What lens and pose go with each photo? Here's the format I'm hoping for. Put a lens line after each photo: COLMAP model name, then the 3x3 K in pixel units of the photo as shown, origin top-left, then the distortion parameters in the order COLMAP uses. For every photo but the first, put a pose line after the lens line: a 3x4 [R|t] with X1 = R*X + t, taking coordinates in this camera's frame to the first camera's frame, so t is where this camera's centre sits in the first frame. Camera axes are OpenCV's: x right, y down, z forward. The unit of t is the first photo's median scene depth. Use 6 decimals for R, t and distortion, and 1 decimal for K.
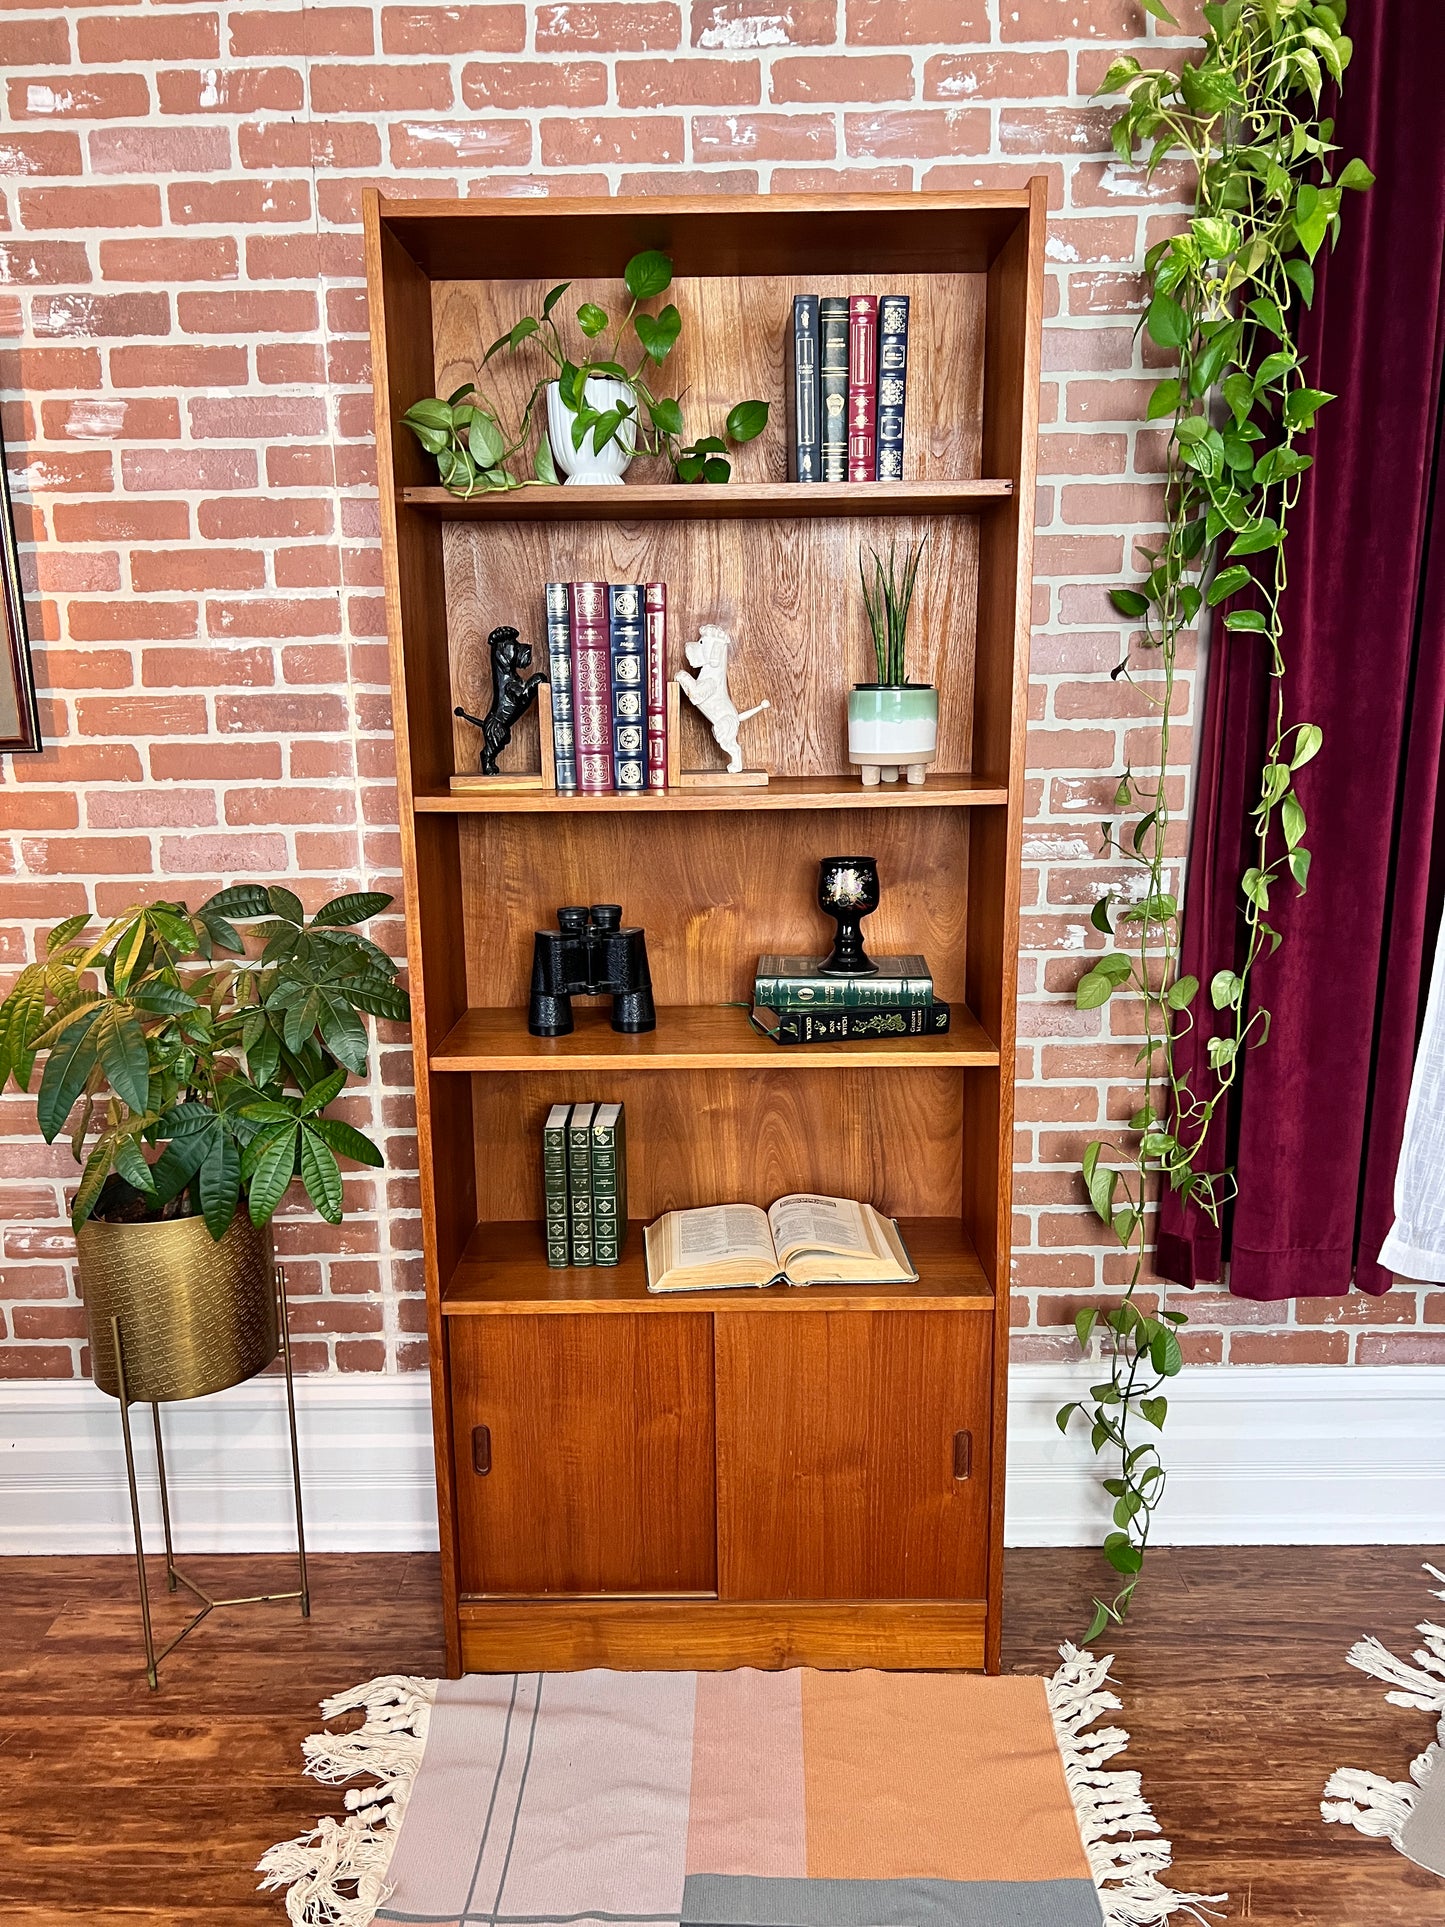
lens RADIAL K [[1458.5, 0, 717.7], [0, 1458.5, 965.0], [0, 0, 1]] dist [0.044717, -0.054722]
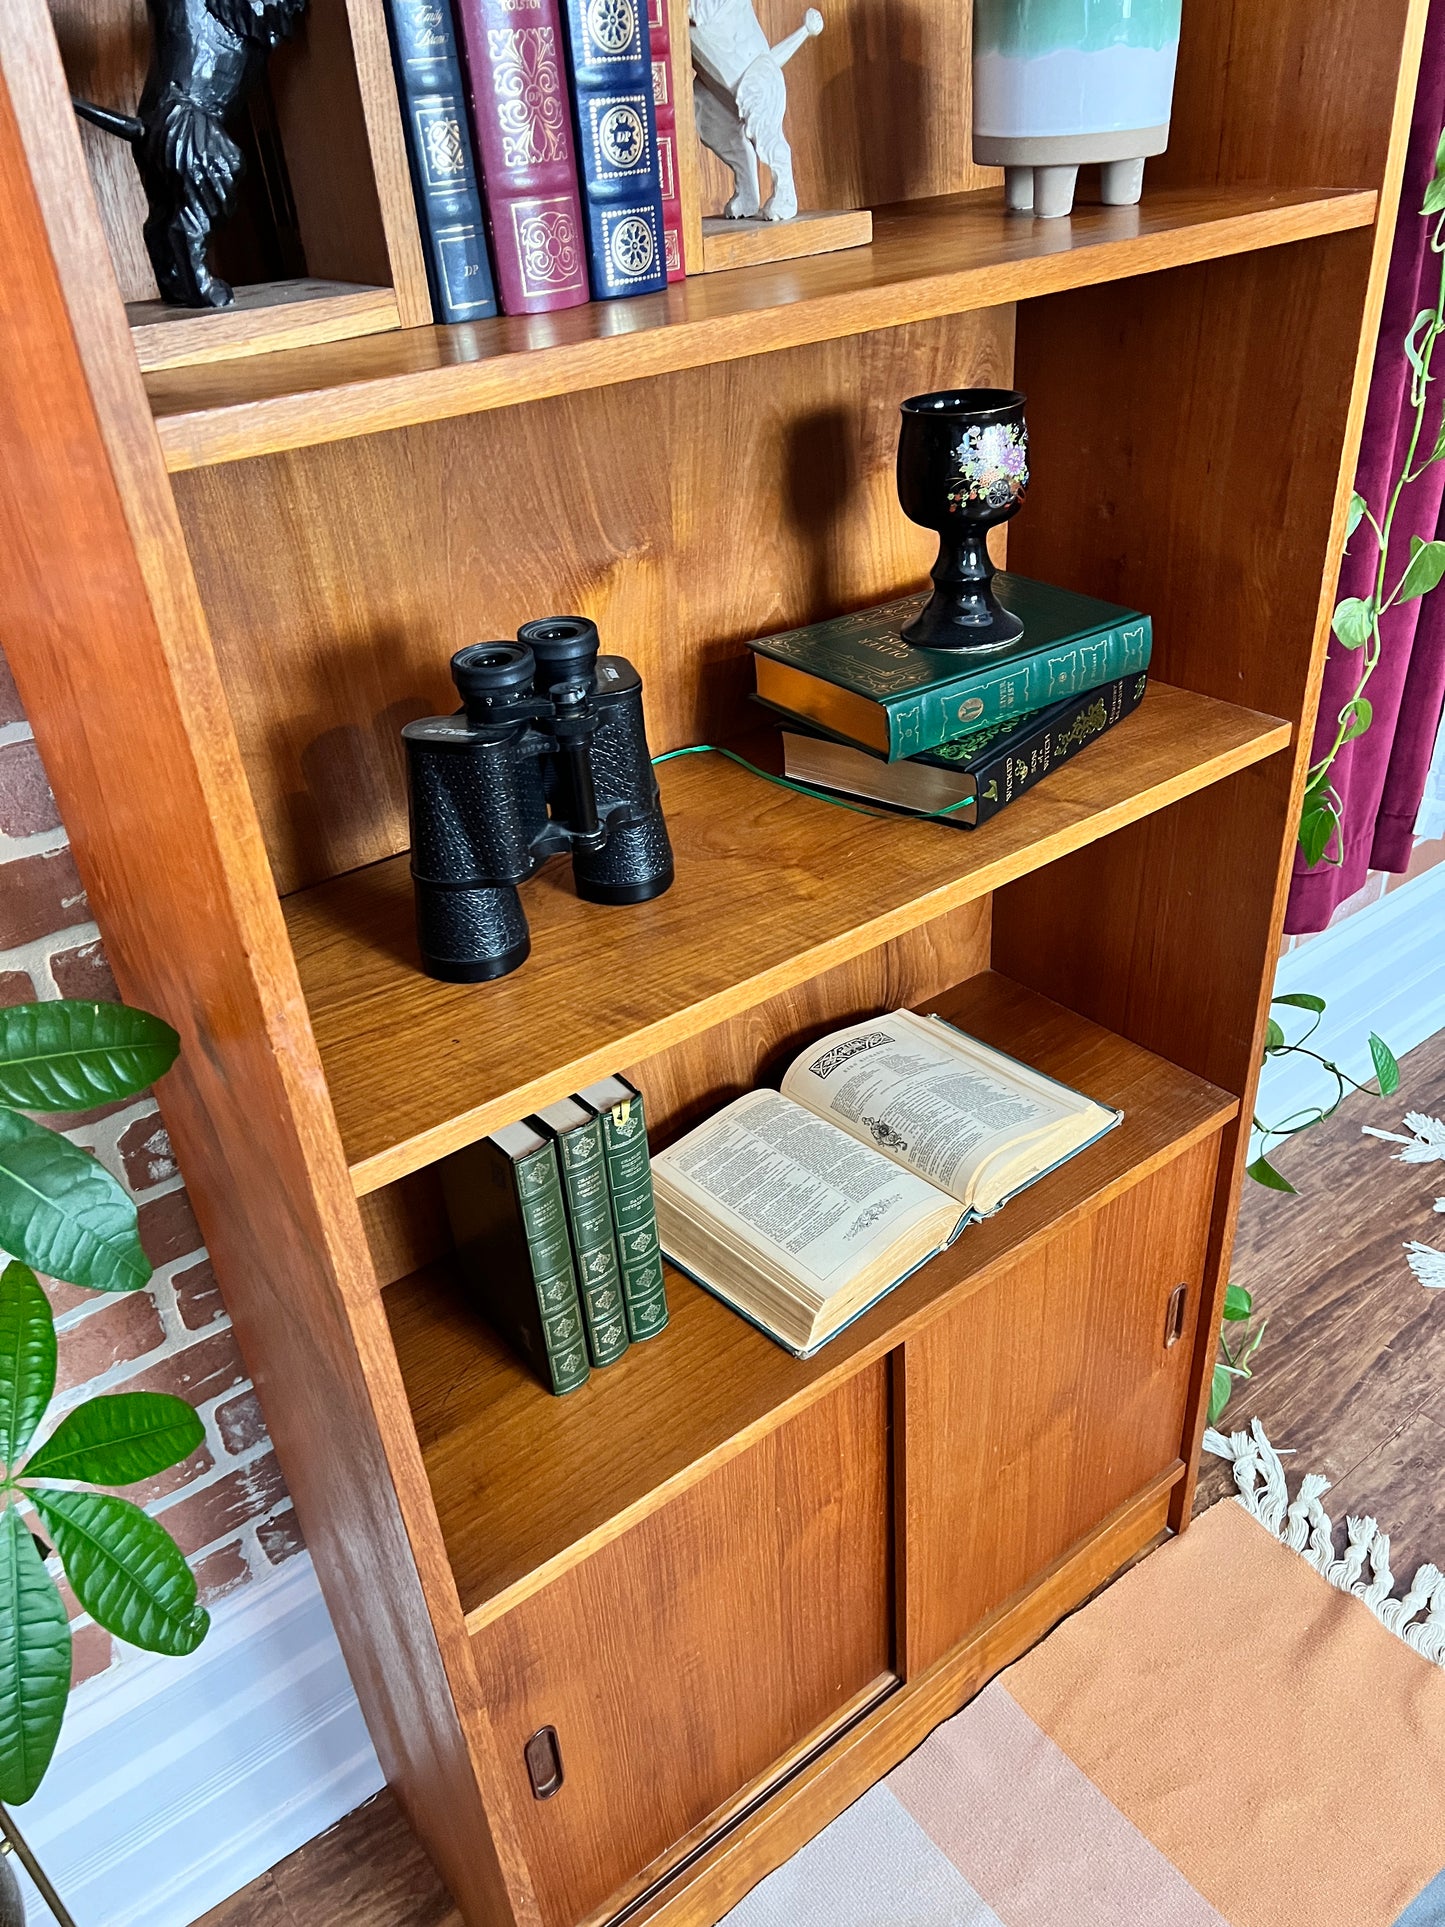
lens RADIAL K [[1458.5, 0, 736.9], [0, 1458.5, 962.3], [0, 0, 1]] dist [0.044717, -0.054722]
pose [[0.781950, -0.357591, 0.510571, -0.268793], [0.177438, 0.912893, 0.367617, -0.092295], [-0.597553, -0.196863, 0.777287, 0.624142]]
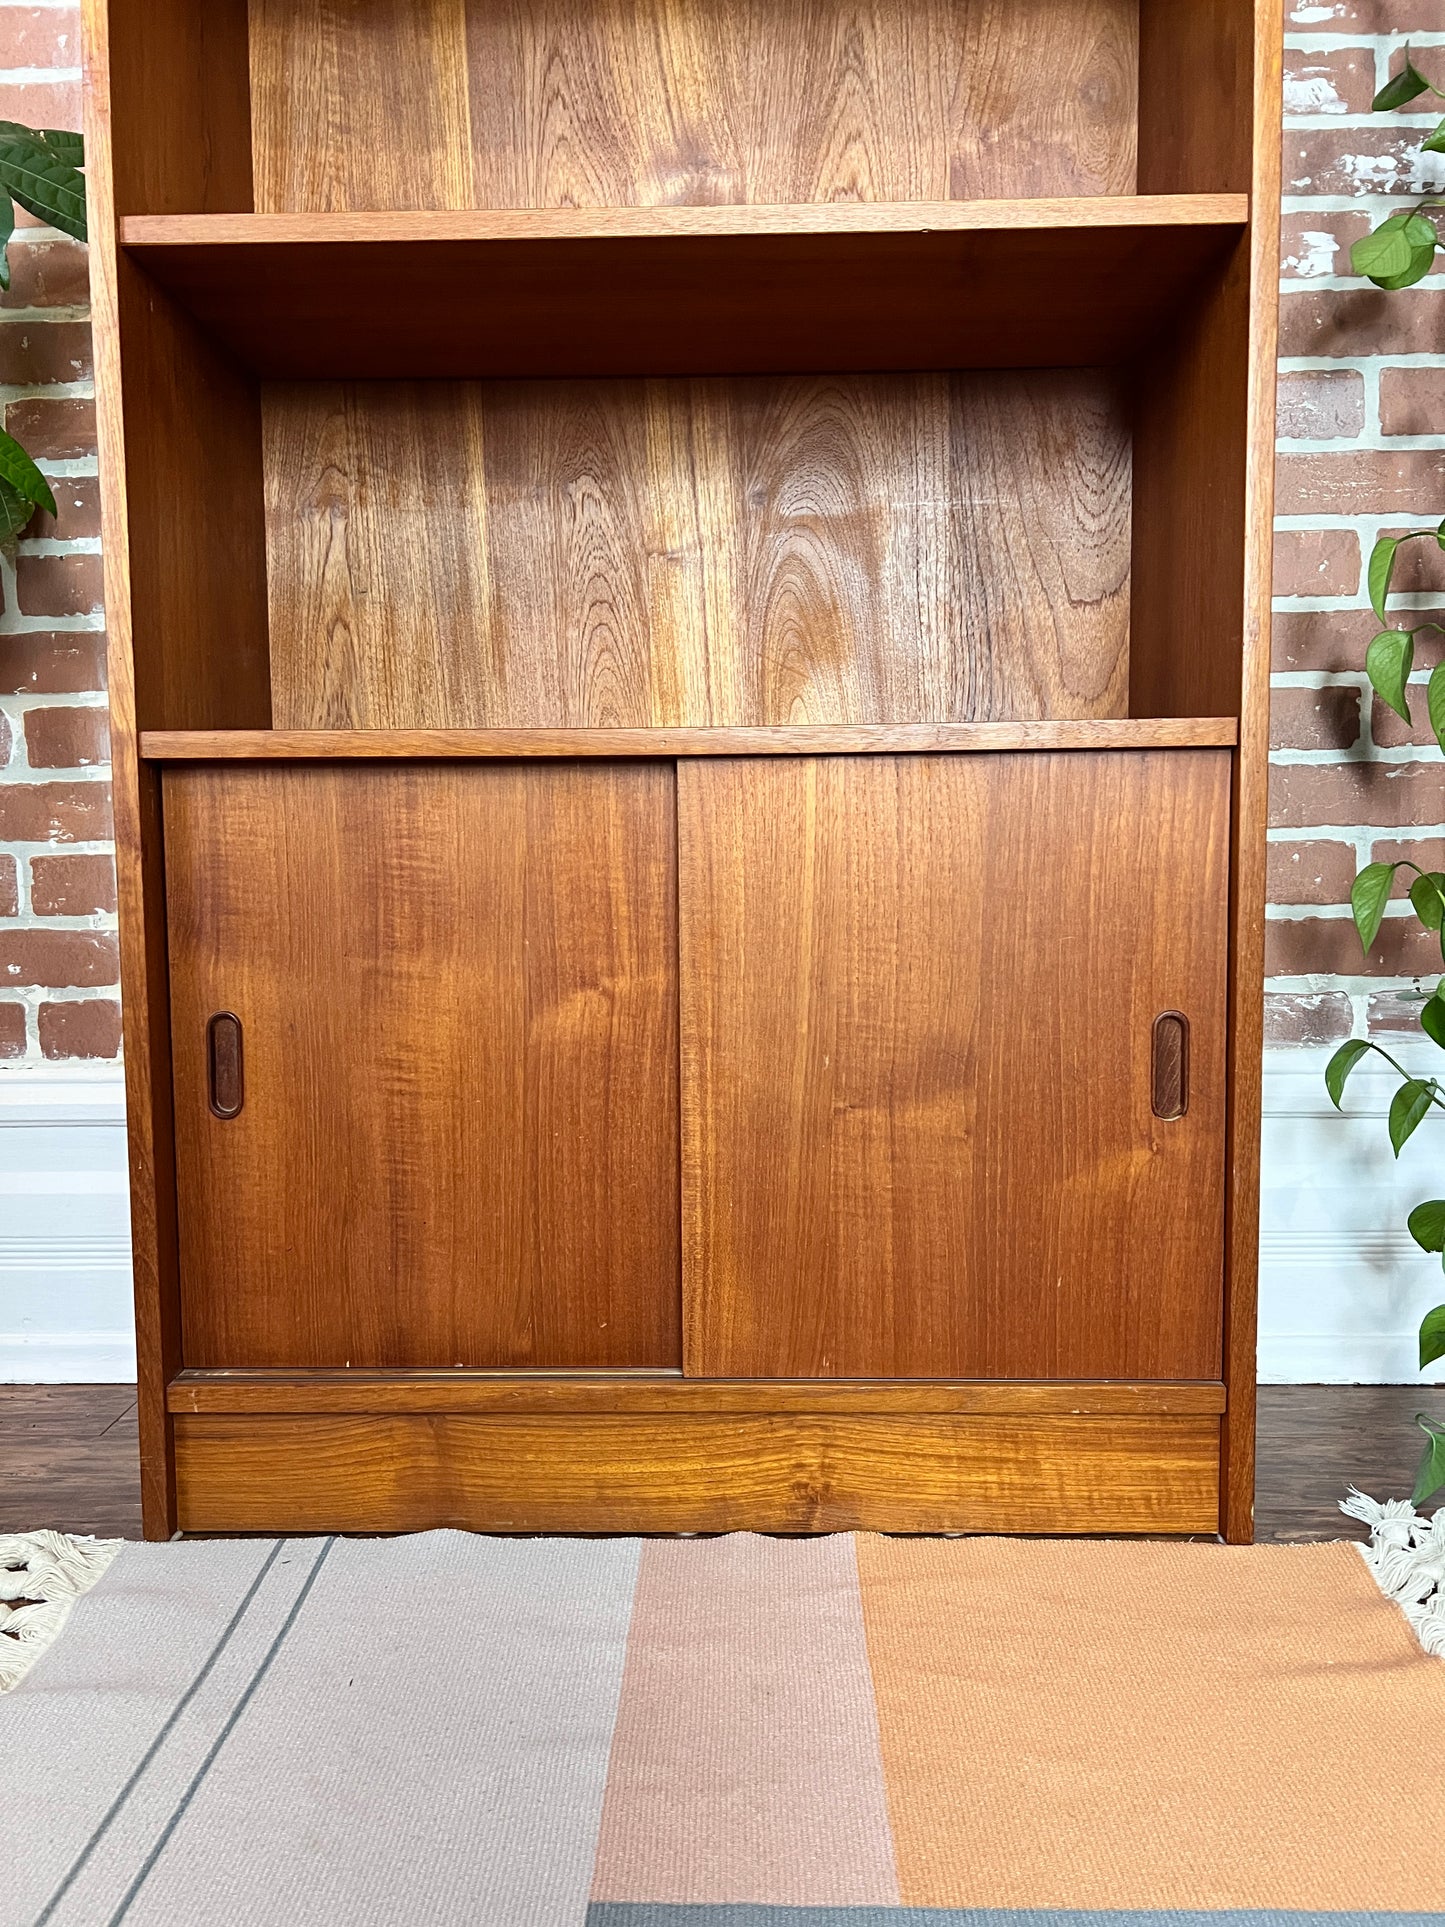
lens RADIAL K [[1458.5, 0, 709.1], [0, 1458.5, 957.3], [0, 0, 1]] dist [0.044717, -0.054722]
pose [[0.999838, 0.005561, -0.017138, 0.016995], [-0.007698, 0.991833, -0.127307, 0.357600], [0.016290, 0.127419, 0.991715, 0.489694]]
